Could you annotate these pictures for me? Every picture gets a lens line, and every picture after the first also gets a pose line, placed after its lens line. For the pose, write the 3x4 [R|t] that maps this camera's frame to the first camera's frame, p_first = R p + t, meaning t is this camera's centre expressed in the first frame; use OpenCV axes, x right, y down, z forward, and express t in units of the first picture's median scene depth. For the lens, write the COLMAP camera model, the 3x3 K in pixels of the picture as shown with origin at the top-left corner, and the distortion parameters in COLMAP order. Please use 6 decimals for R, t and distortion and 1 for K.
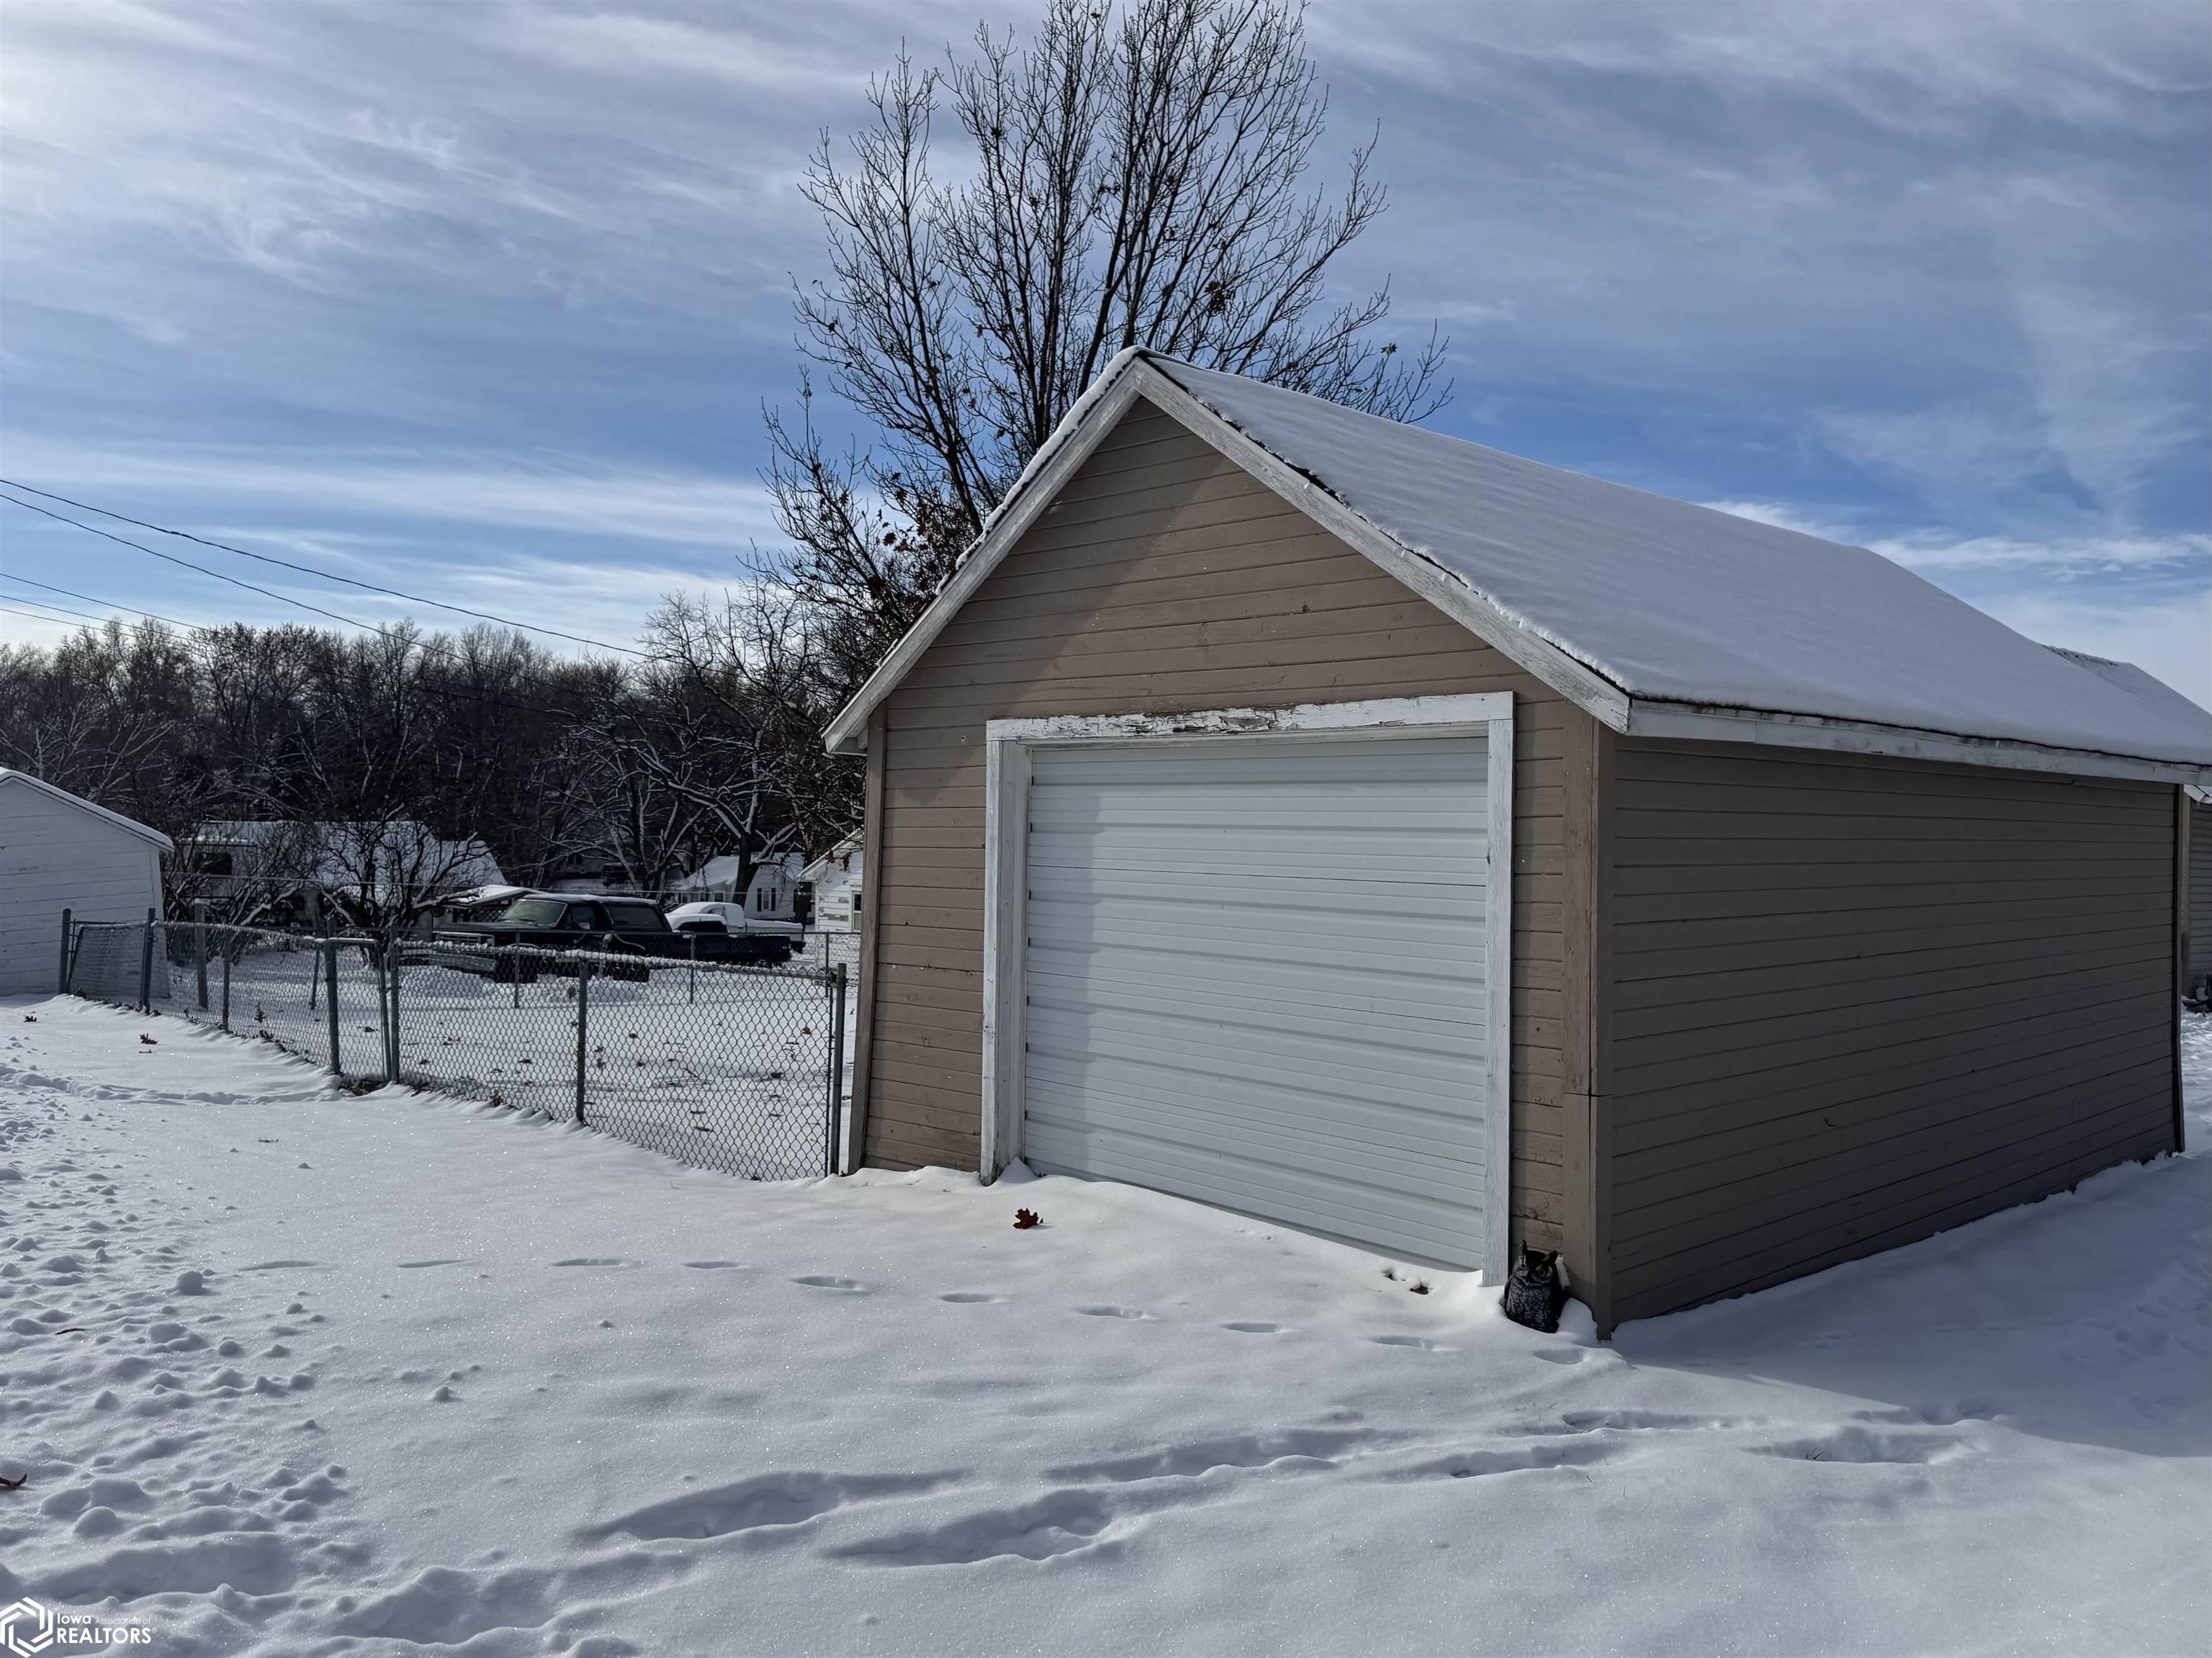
lens RADIAL K [[1555.6, 0, 1106.0], [0, 1555.6, 829.0], [0, 0, 1]] dist [0.096669, 0.000259]
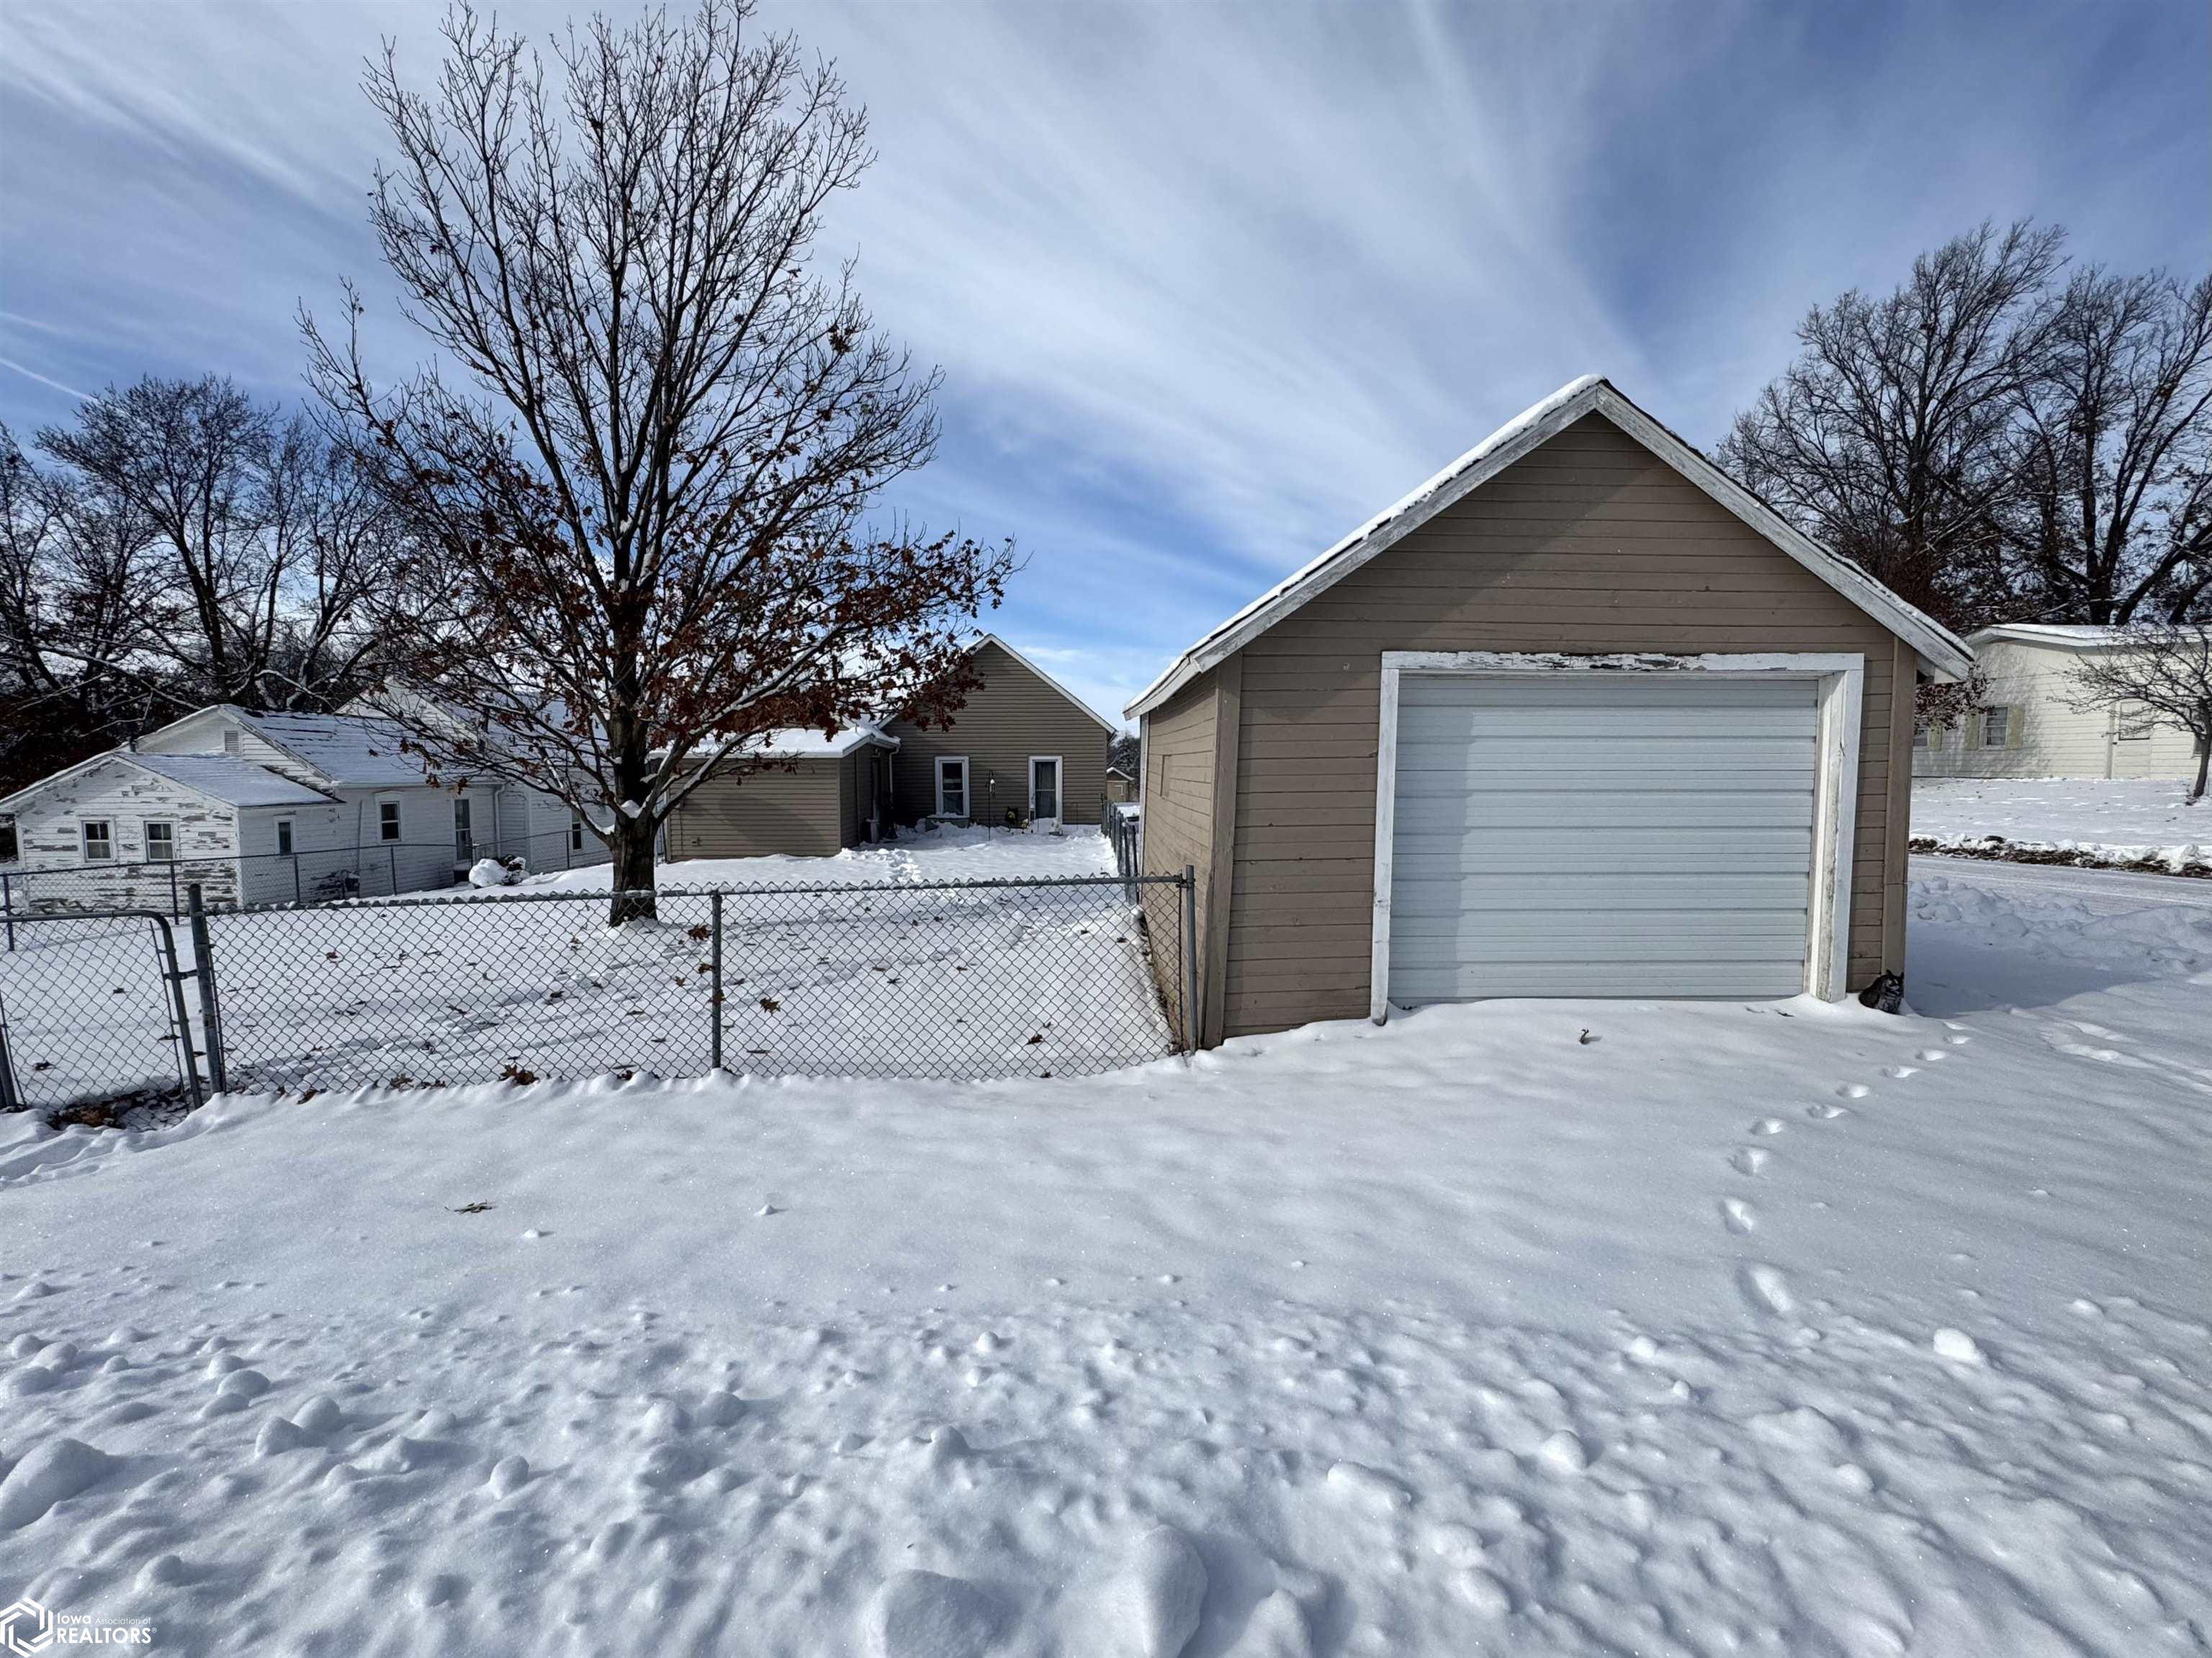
lens RADIAL K [[894.0, 0, 1106.0], [0, 894.0, 829.0], [0, 0, 1]] dist [-0.002131, -0.000736]
pose [[0.685270, -0.073271, 0.724594, -0.805027], [0.013503, 0.996034, 0.087948, 0.004151], [-0.728164, -0.050484, 0.683541, 0.736575]]
